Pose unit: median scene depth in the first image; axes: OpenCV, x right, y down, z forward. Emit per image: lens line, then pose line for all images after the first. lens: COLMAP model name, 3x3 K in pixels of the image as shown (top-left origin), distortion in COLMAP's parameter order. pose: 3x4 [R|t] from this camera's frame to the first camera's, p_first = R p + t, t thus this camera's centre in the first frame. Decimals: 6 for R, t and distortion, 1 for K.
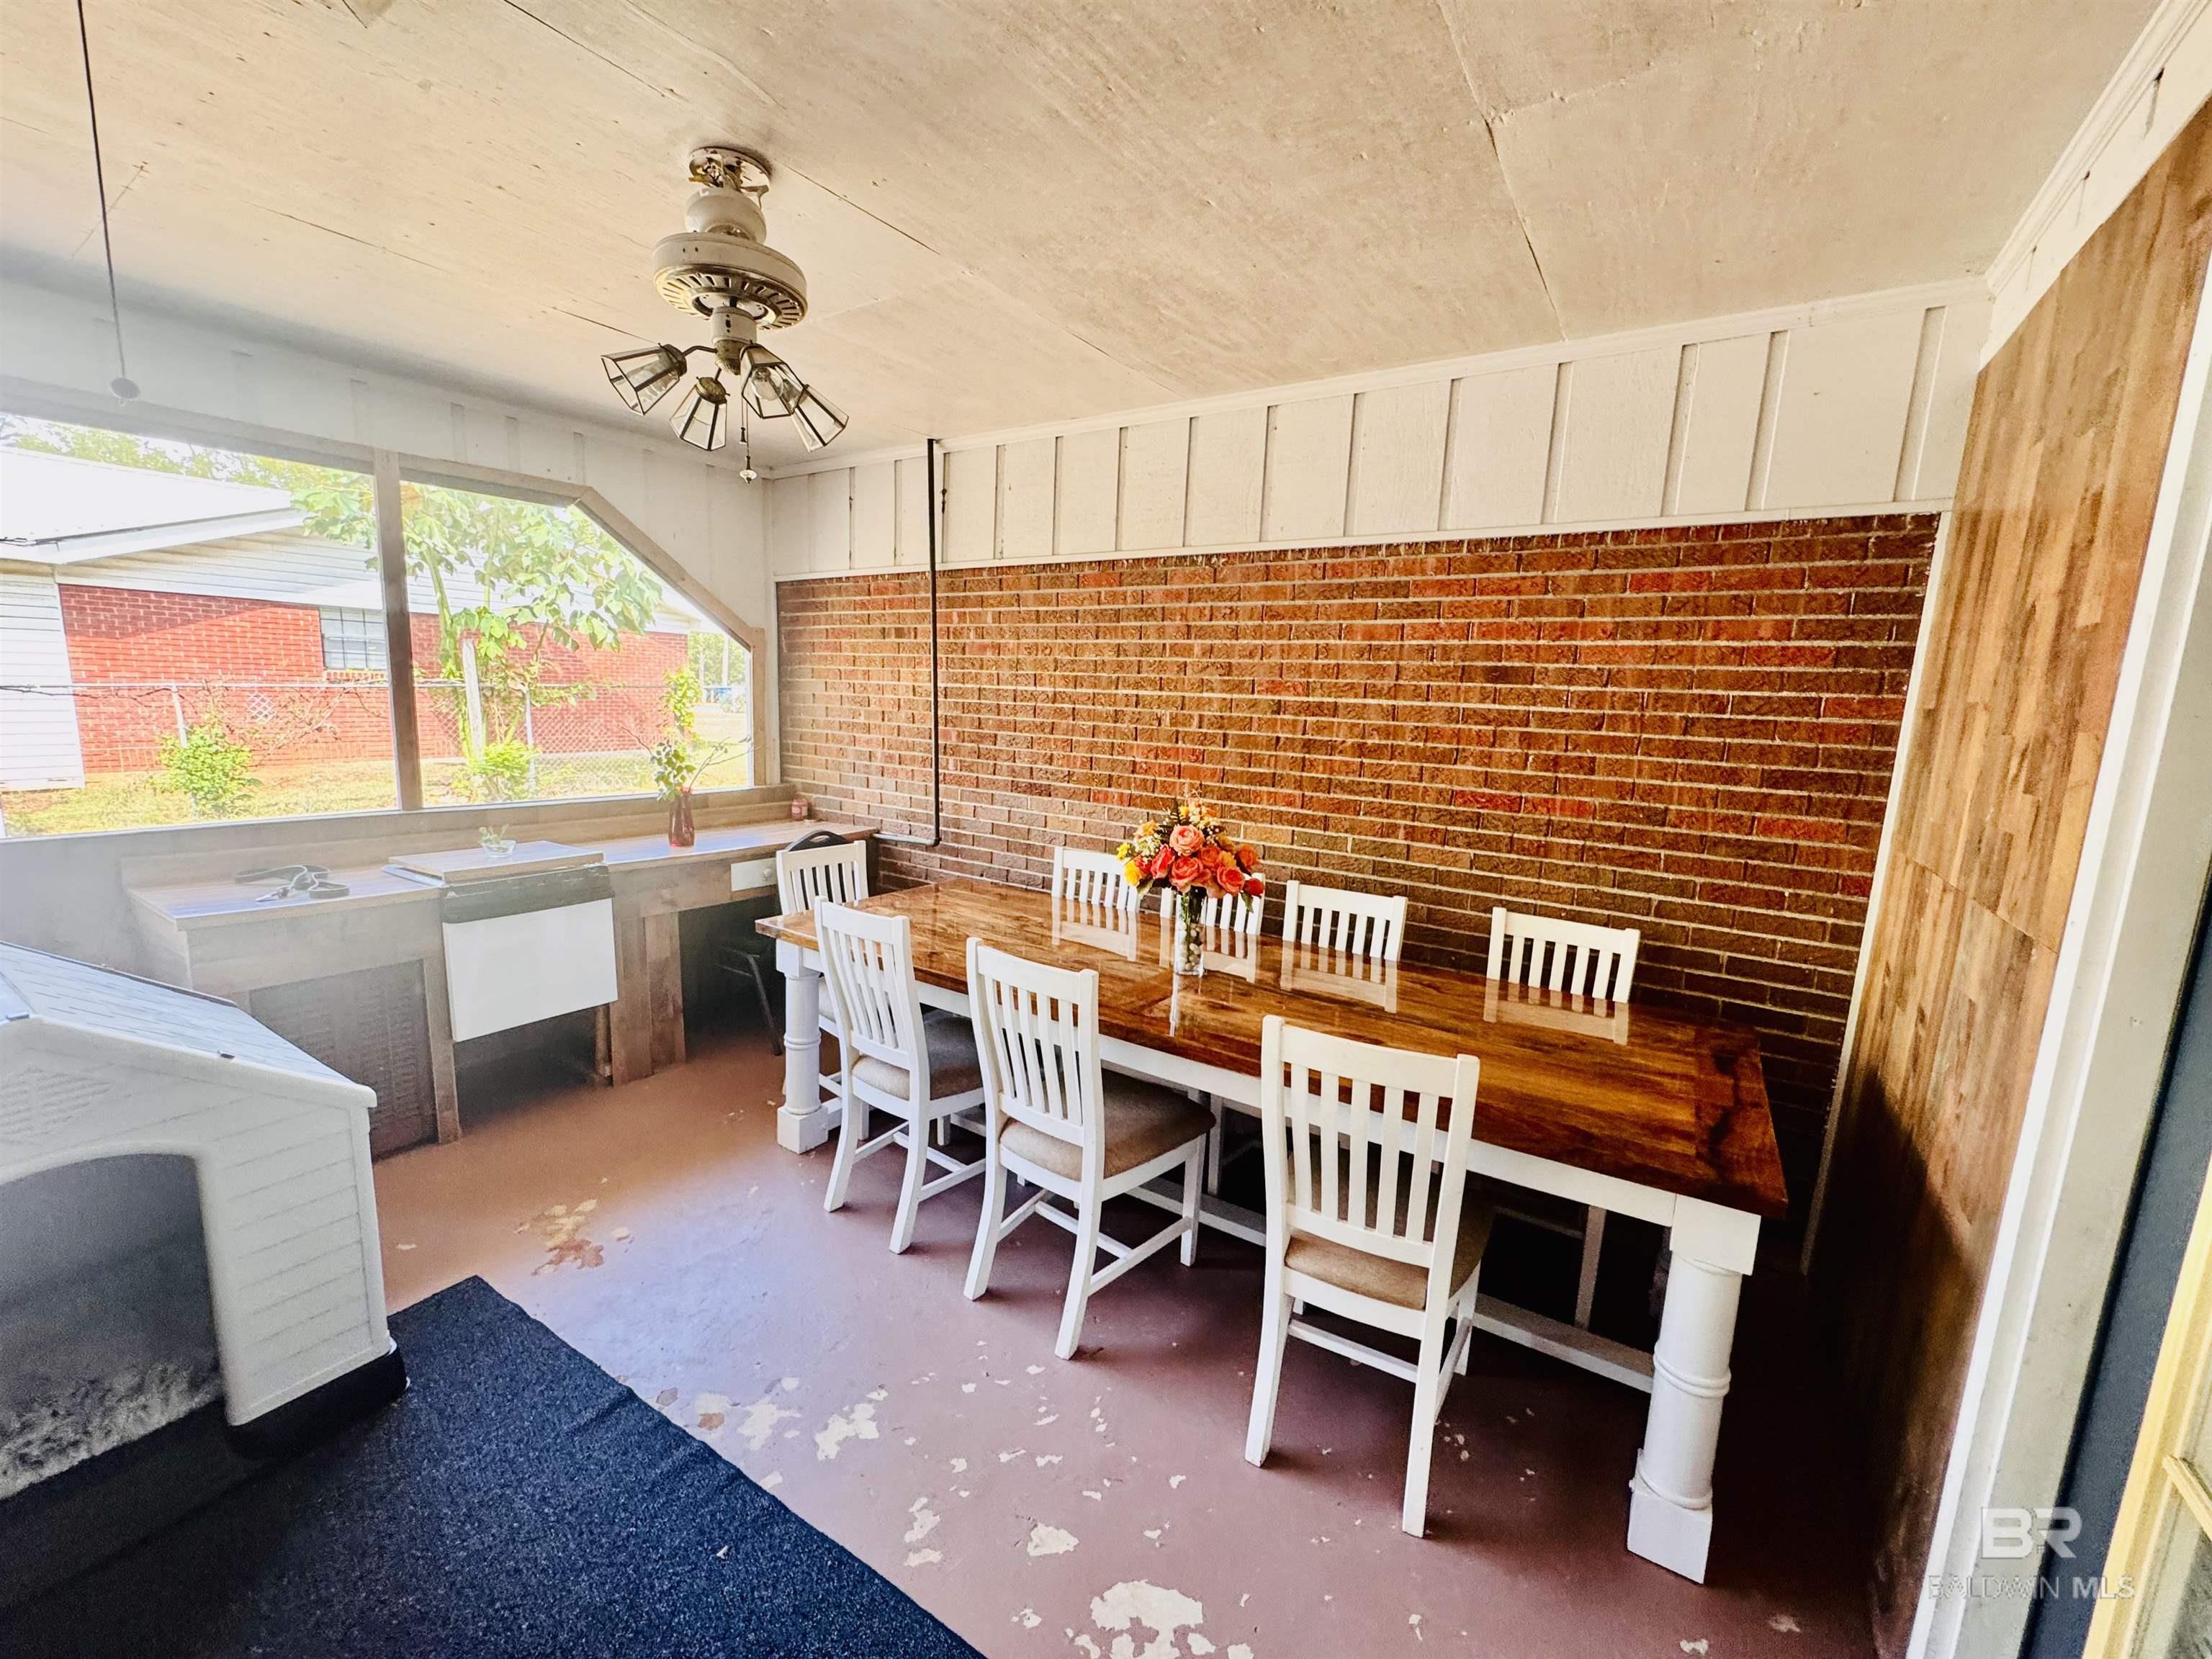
lens RADIAL K [[881.2, 0, 1107.9], [0, 881.2, 834.4], [0, 0, 1]] dist [-0.007811, 0.000935]
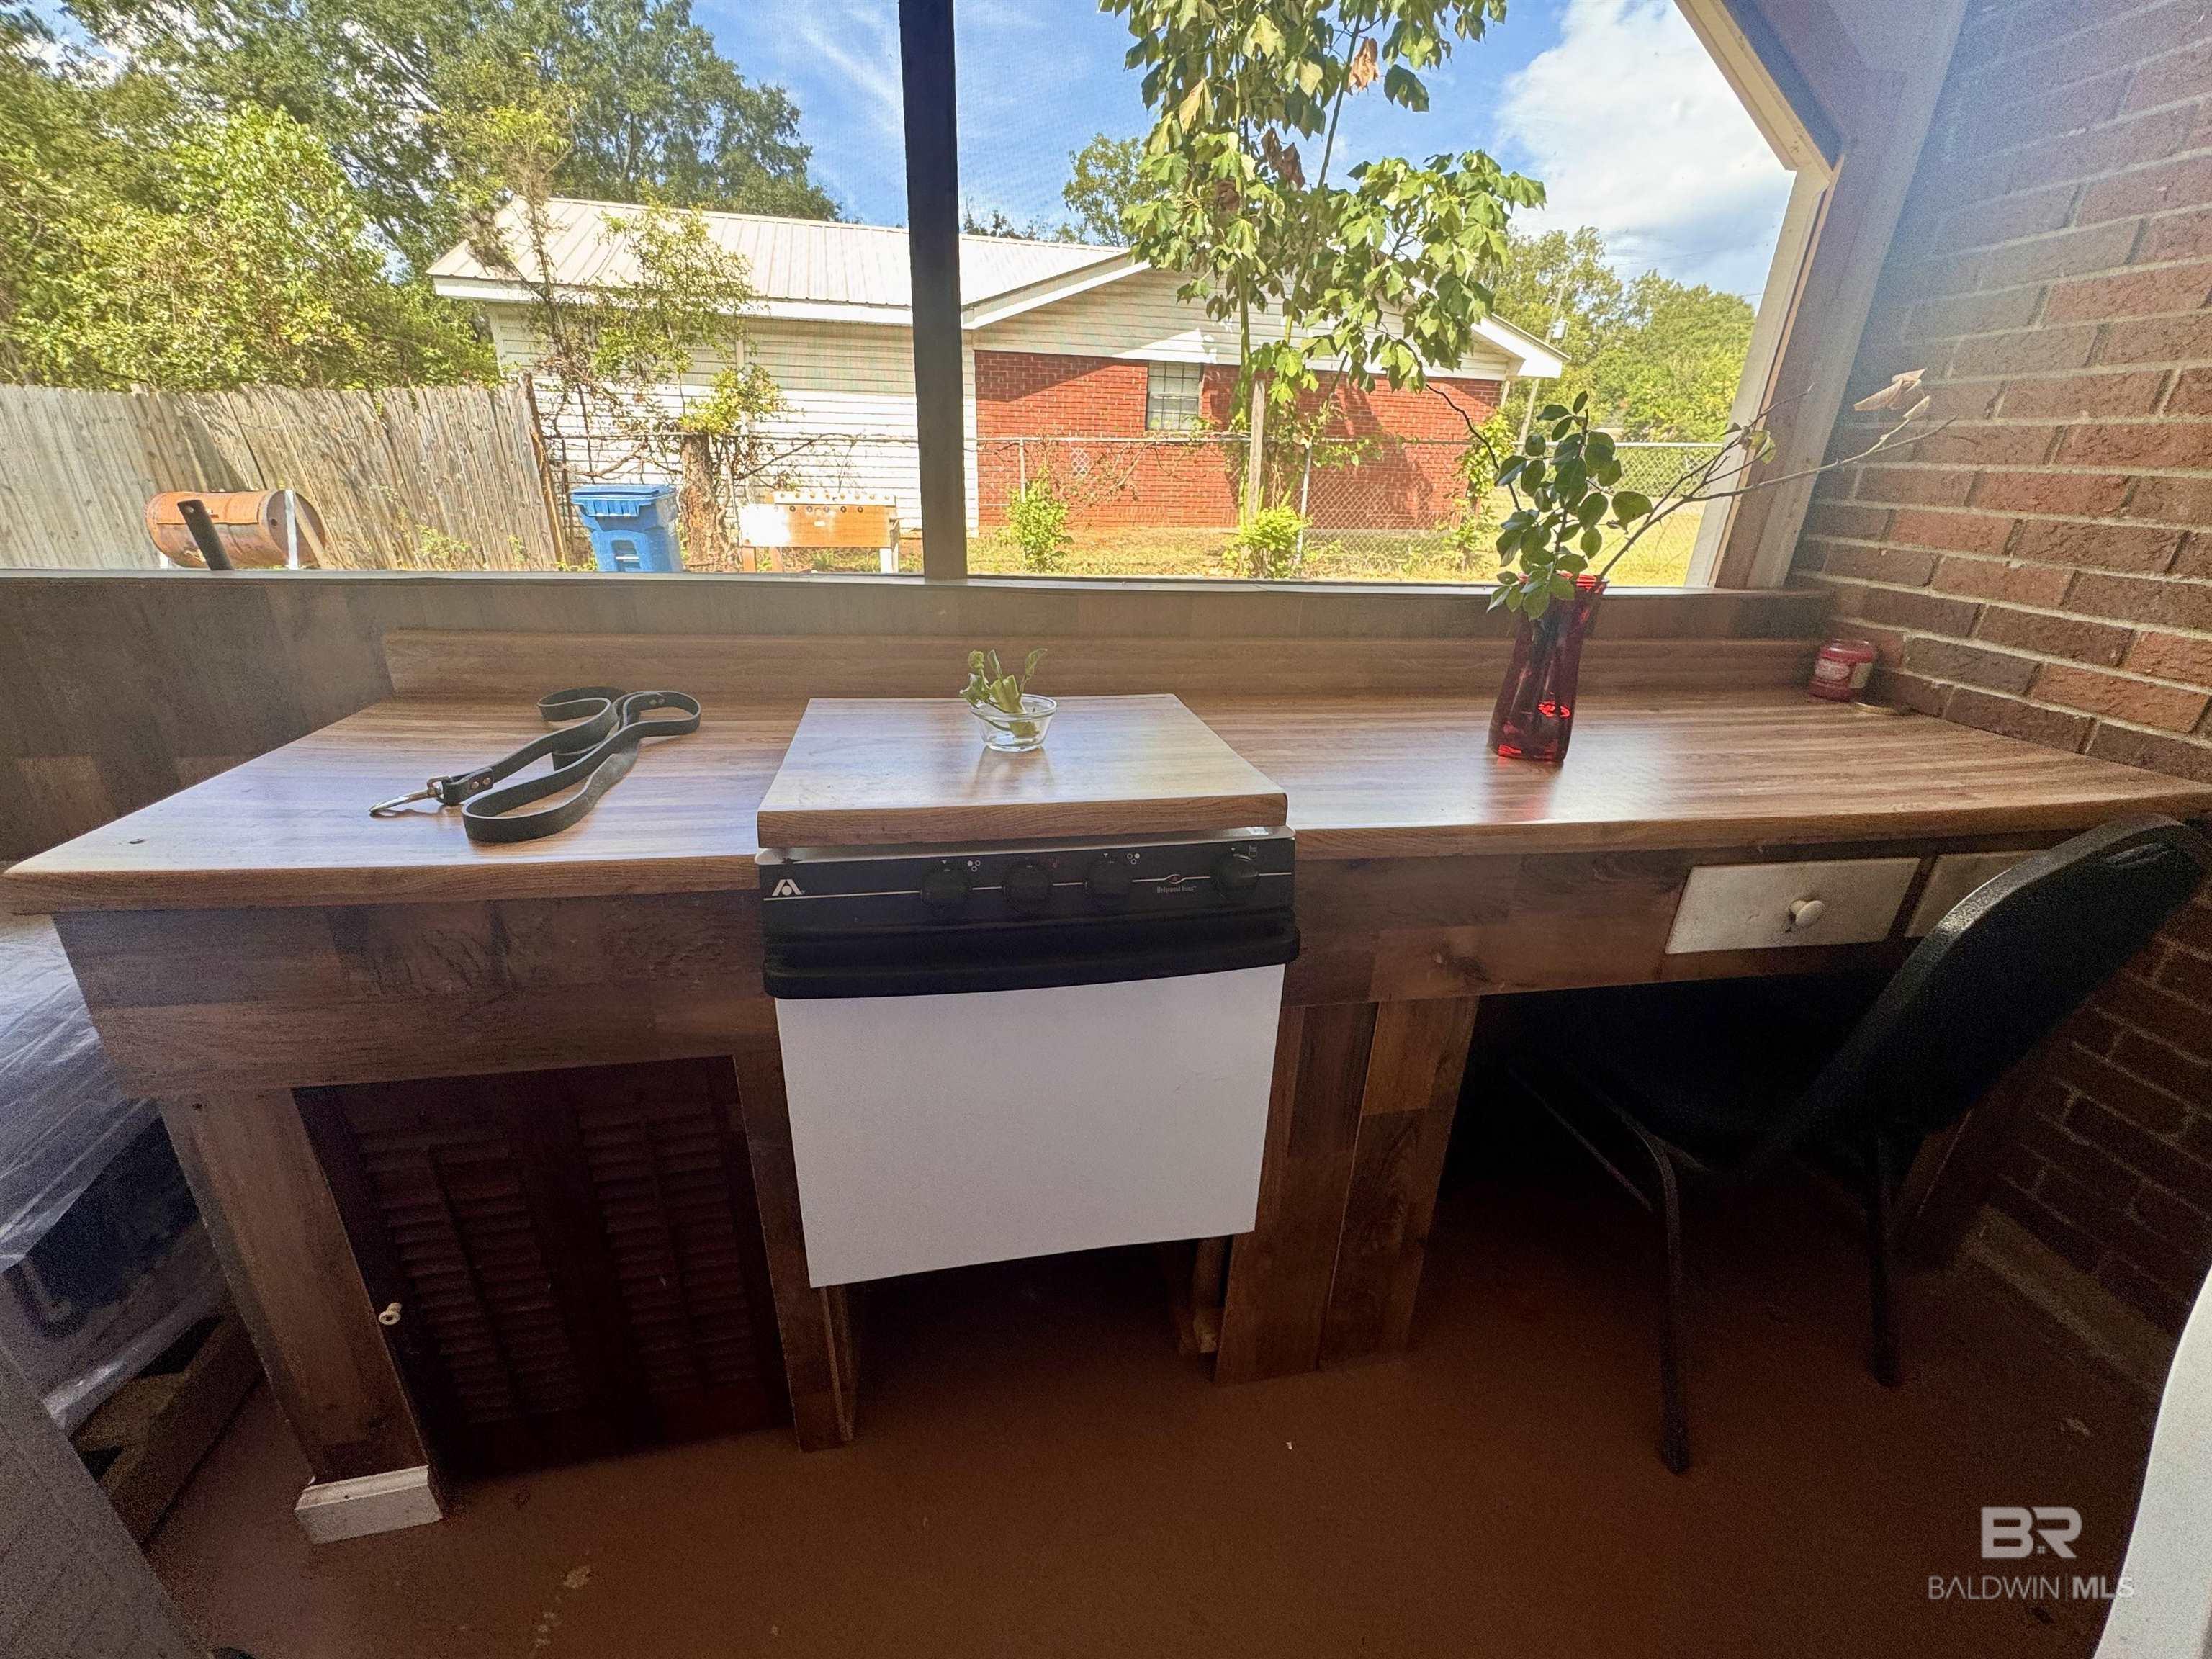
lens RADIAL K [[881.2, 0, 1109.6], [0, 881.2, 822.3], [0, 0, 1]] dist [-0.007811, 0.000935]
pose [[0.693359, 0.265506, -0.669895, -0.487158], [-0.119157, 0.959092, 0.256795, -0.039162], [0.710672, -0.098229, 0.696632, 0.876322]]
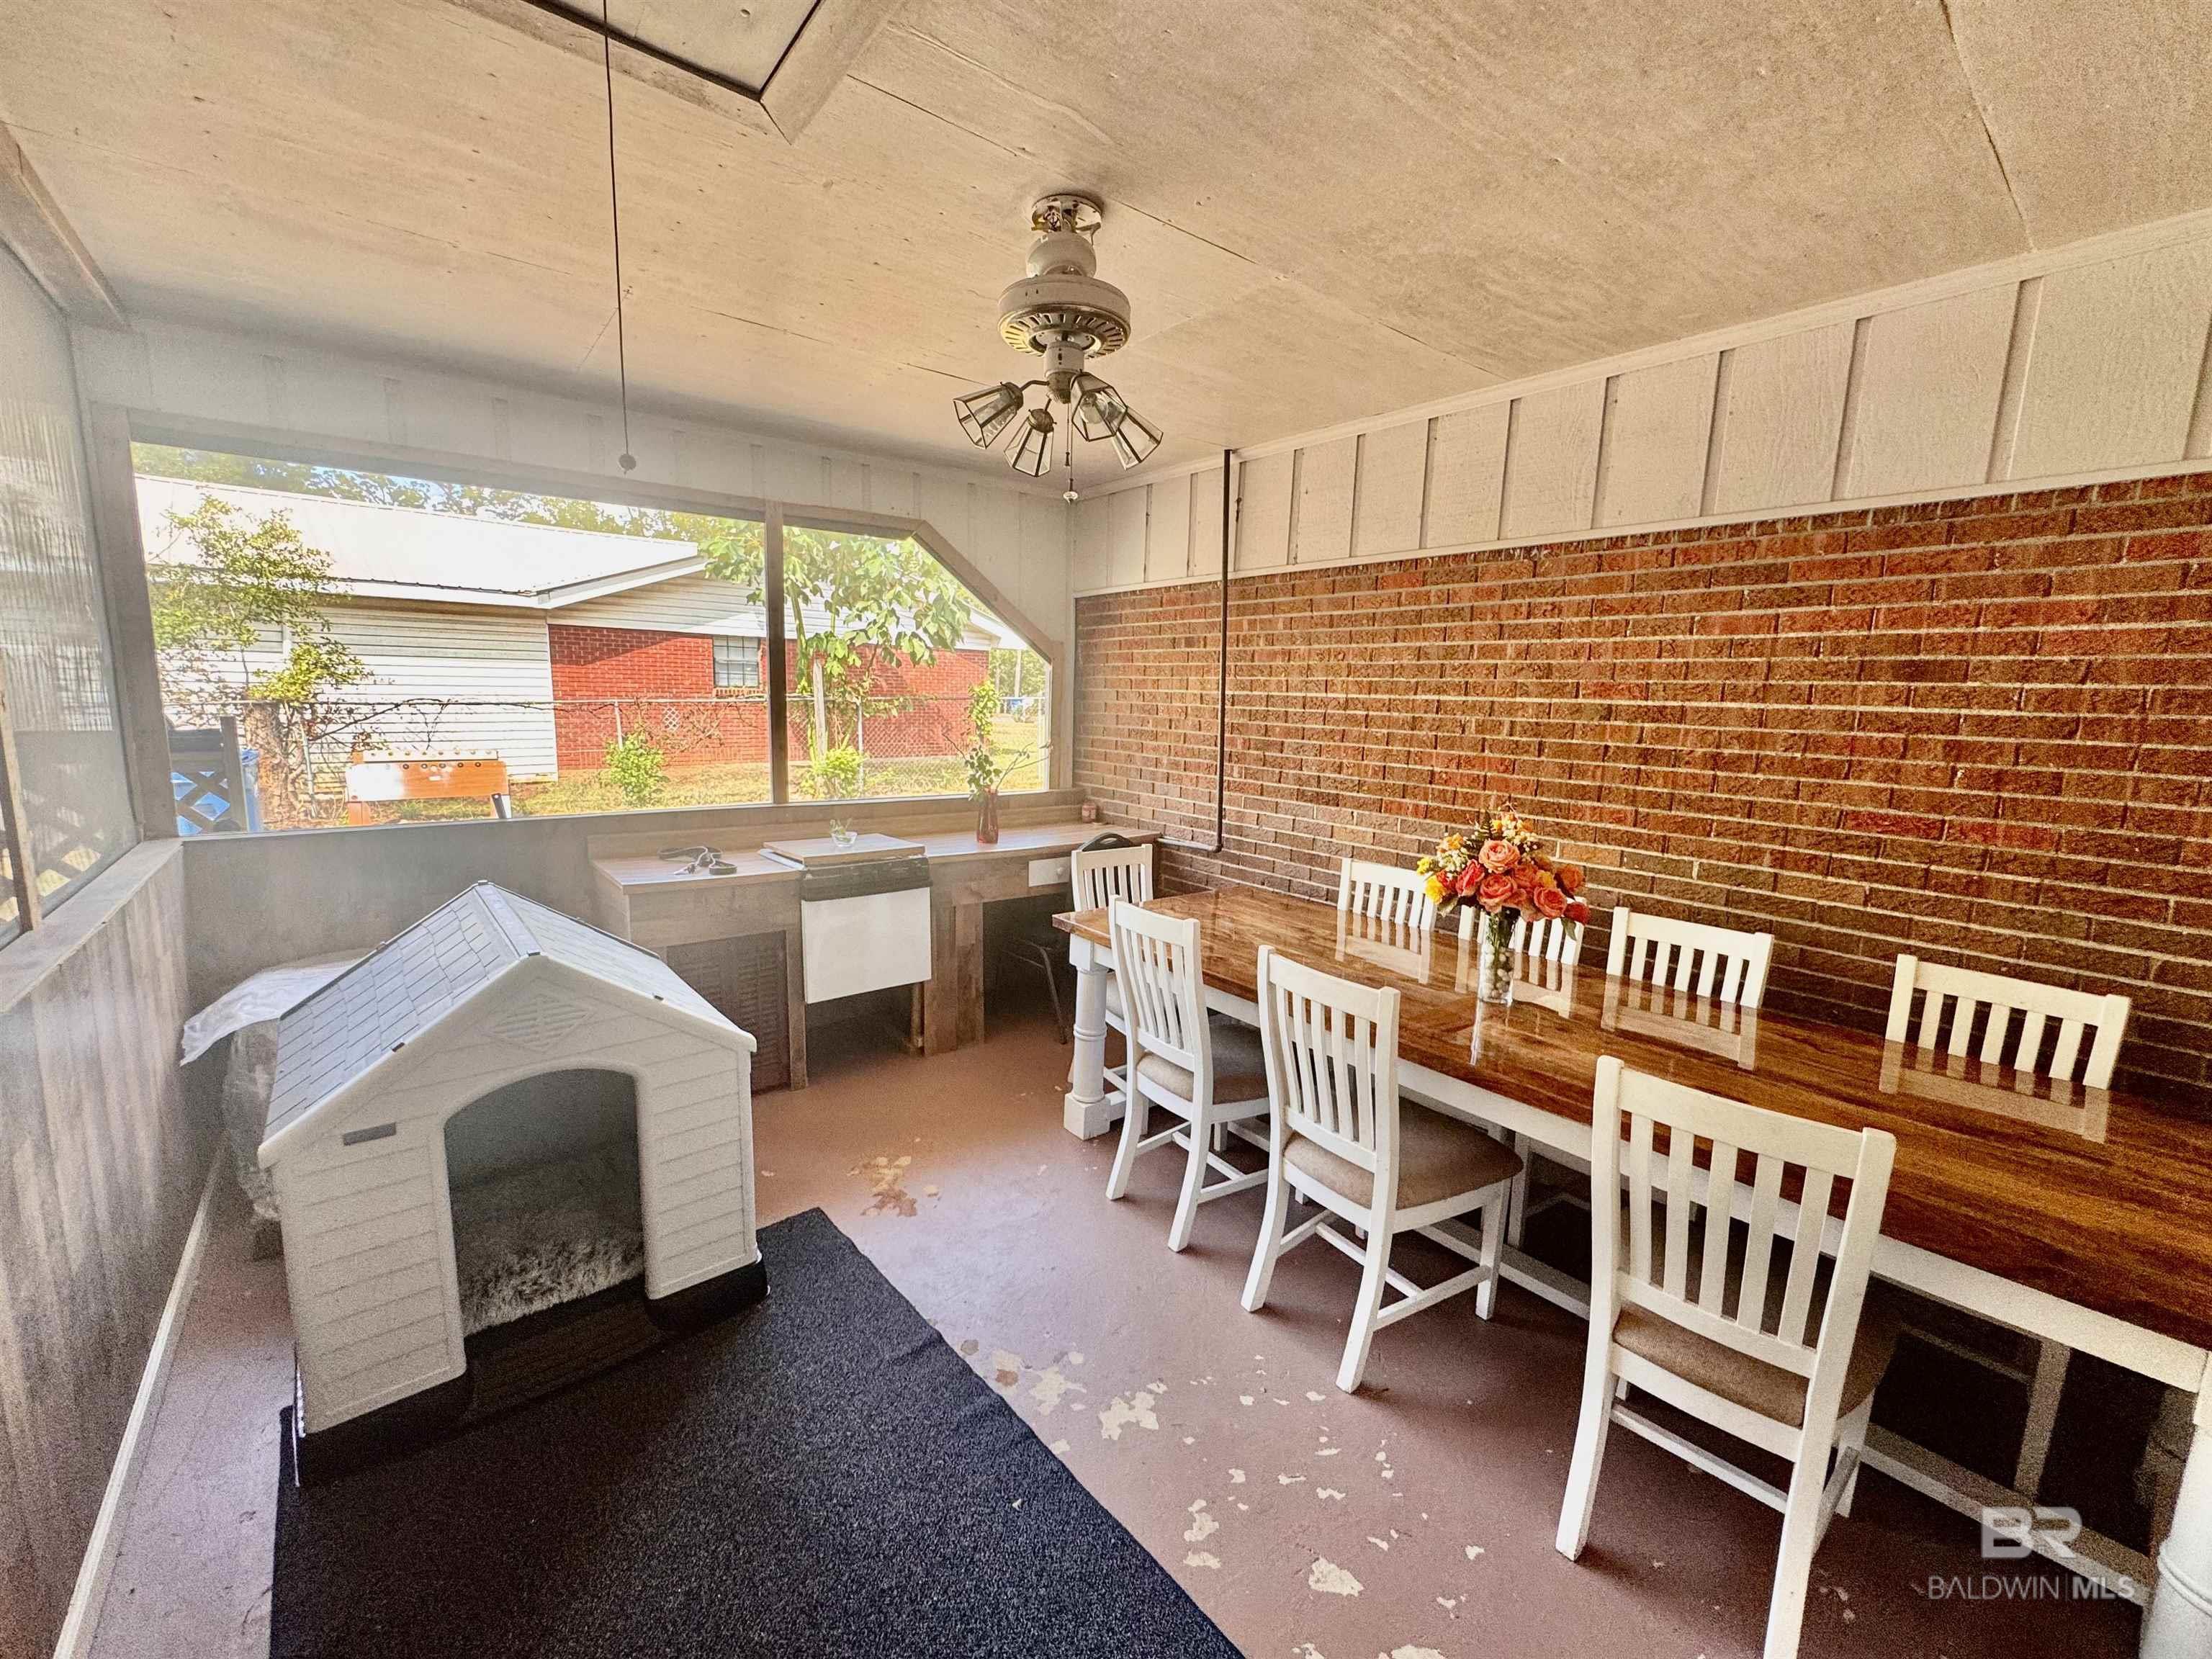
lens RADIAL K [[881.2, 0, 1106.6], [0, 881.2, 834.9], [0, 0, 1]] dist [-0.007811, 0.000935]
pose [[0.954298, 0.034851, -0.296817, -0.025308], [-0.037758, 0.999279, -0.004066, 0.002756], [0.296461, 0.015087, 0.954926, -0.000415]]
